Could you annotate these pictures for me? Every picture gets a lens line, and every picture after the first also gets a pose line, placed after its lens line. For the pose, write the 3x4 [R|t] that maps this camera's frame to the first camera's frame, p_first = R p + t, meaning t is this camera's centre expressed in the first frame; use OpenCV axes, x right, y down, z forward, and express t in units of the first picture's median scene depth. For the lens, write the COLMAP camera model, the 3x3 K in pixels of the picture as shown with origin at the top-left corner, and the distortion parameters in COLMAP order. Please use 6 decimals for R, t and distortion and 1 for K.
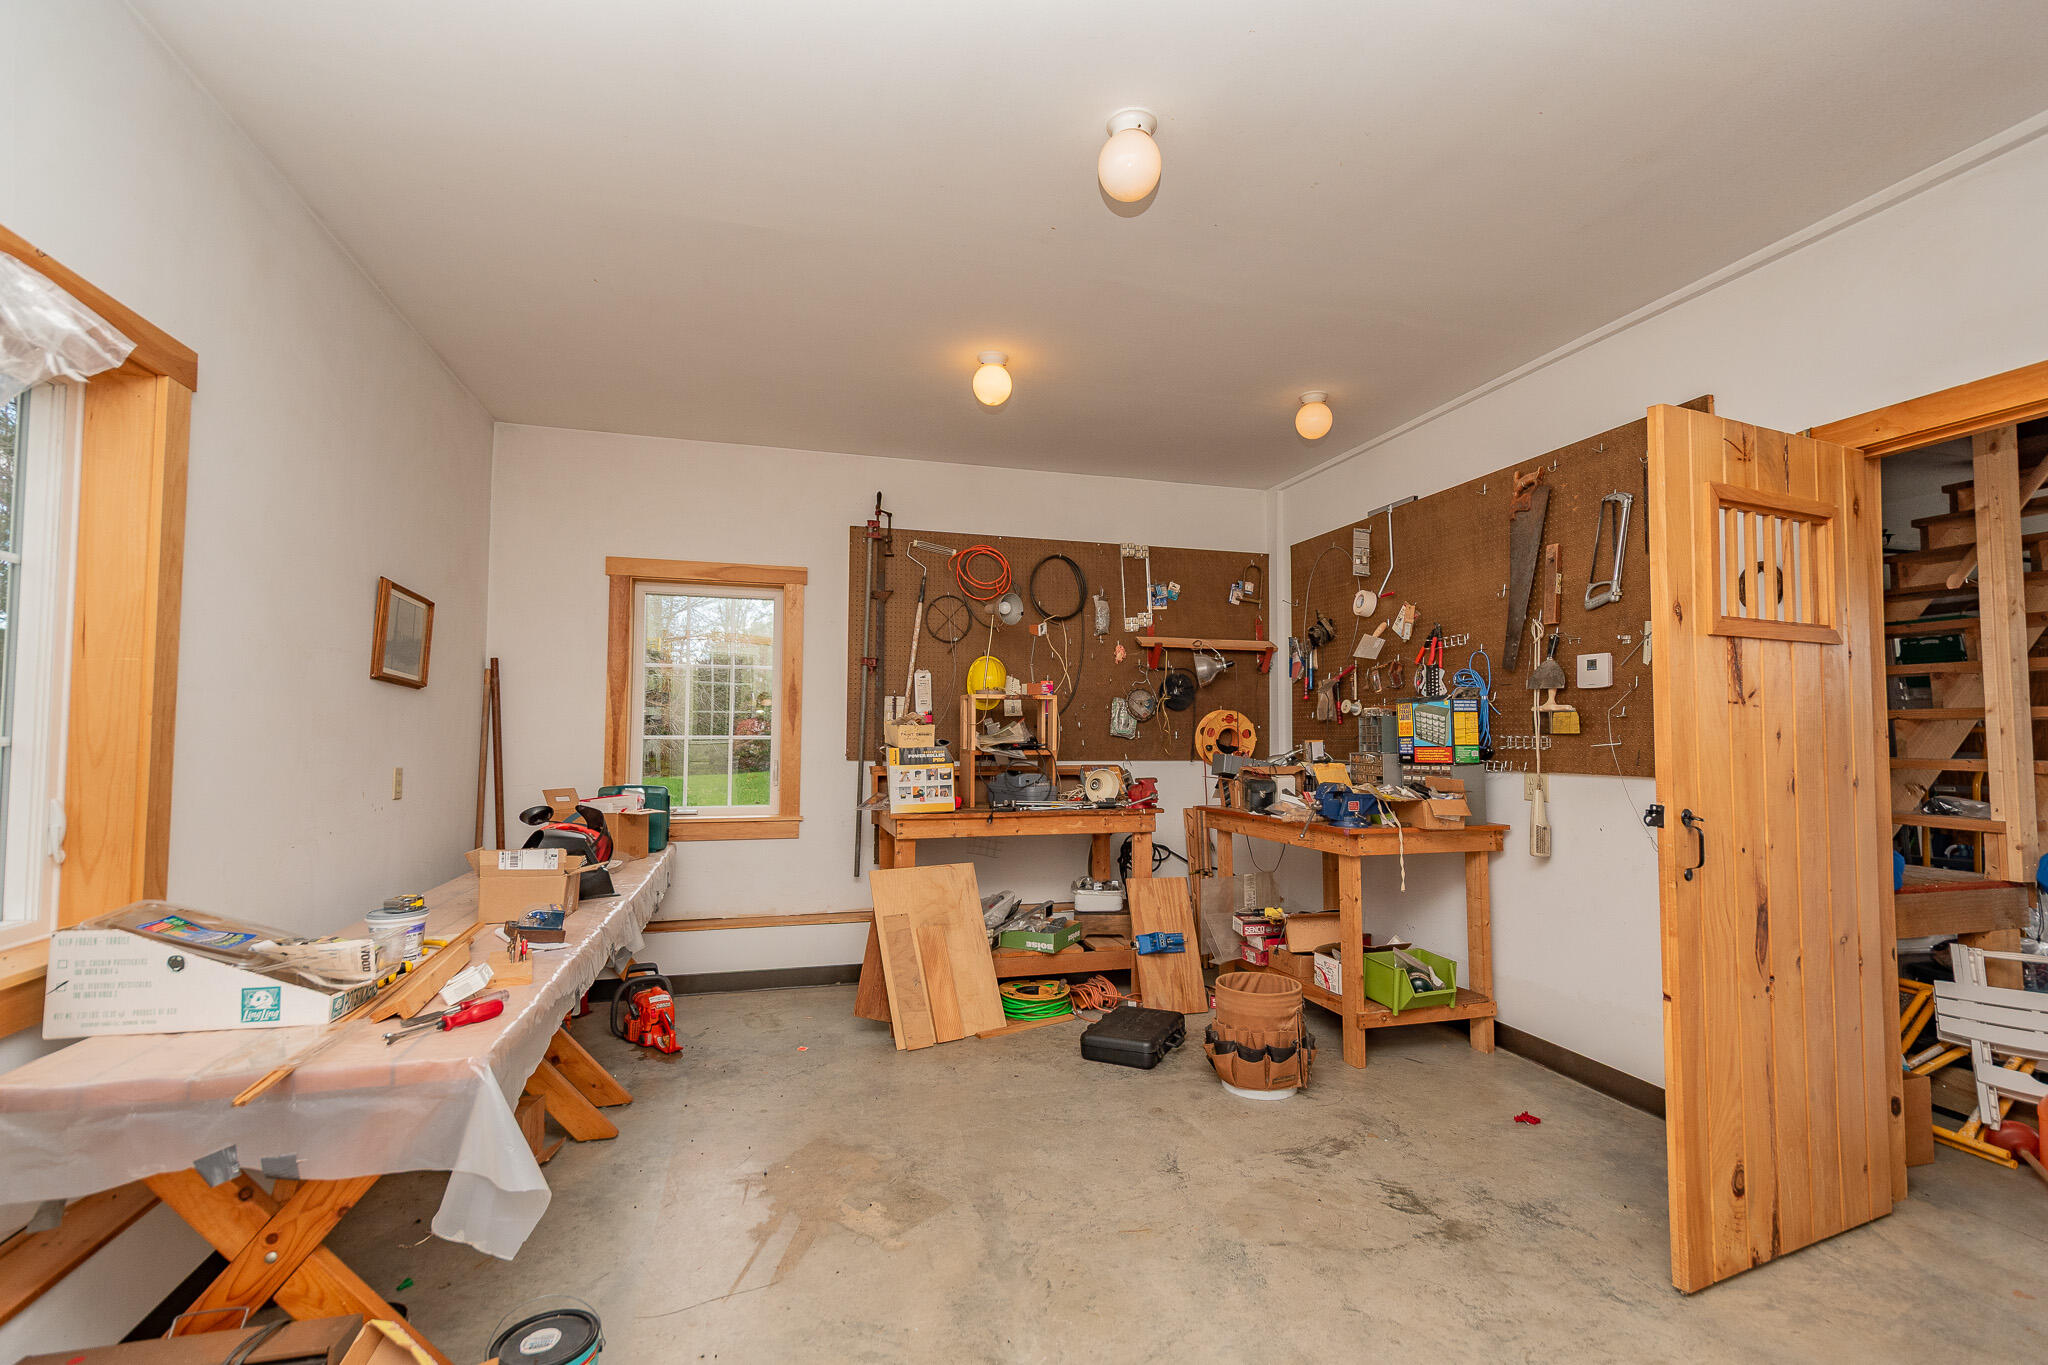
lens RADIAL K [[907.0, 0, 1030.0], [0, 907.0, 689.7], [0, 0, 1]] dist [0.019437, -0.007274]
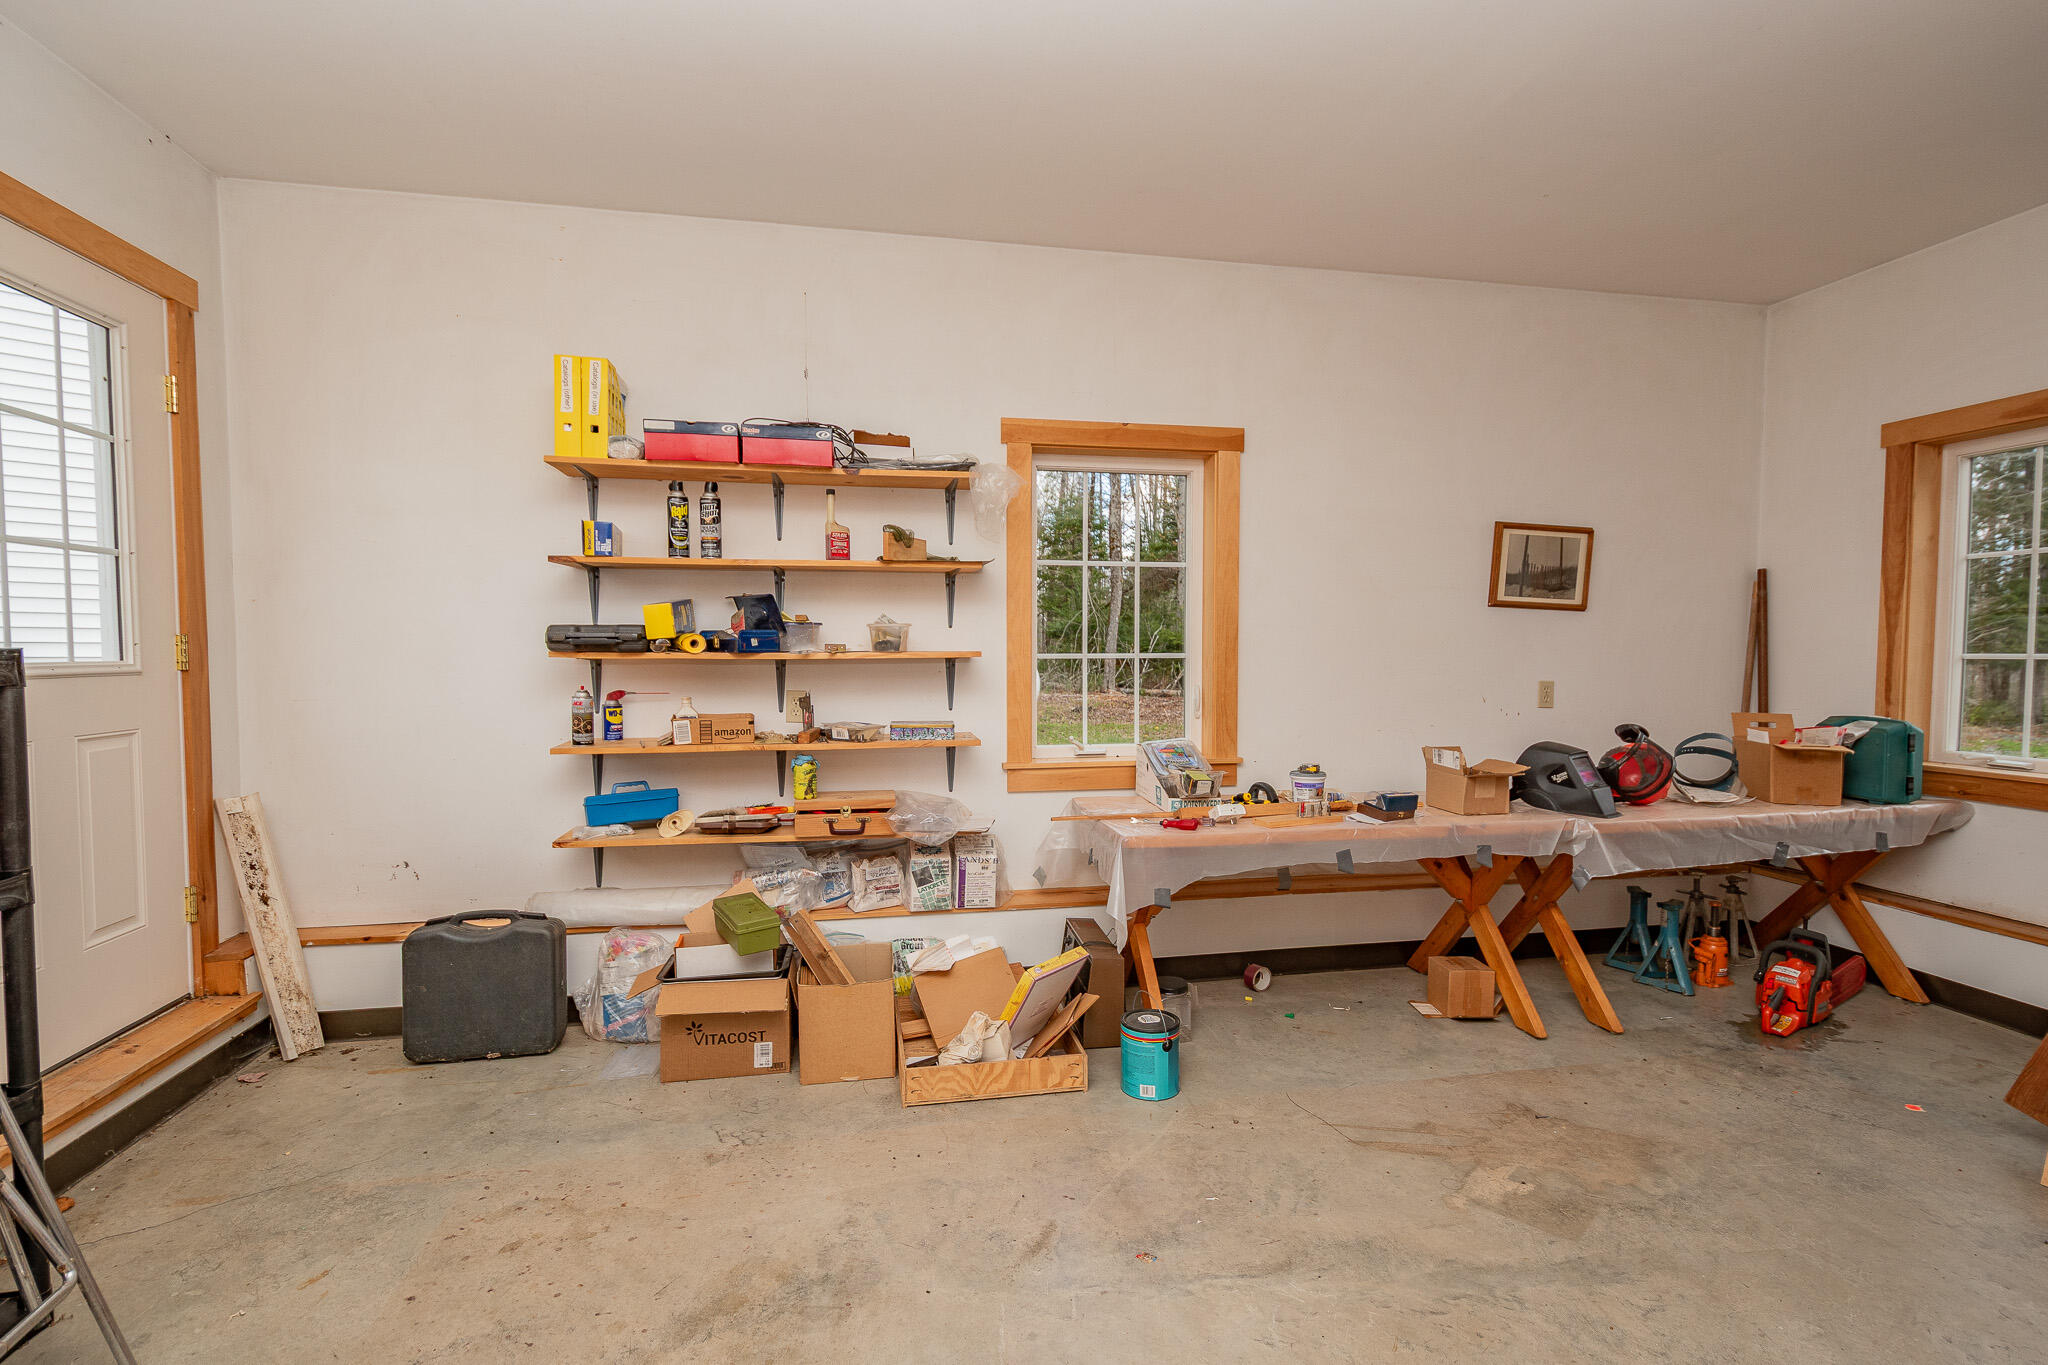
lens RADIAL K [[907.0, 0, 1029.4], [0, 907.0, 688.2], [0, 0, 1]] dist [0.019437, -0.007274]
pose [[-0.050196, 0.036352, -0.998078, 0.493602], [0.049621, 0.998194, 0.033860, 0.022325], [0.997506, -0.047826, -0.051909, 0.407254]]
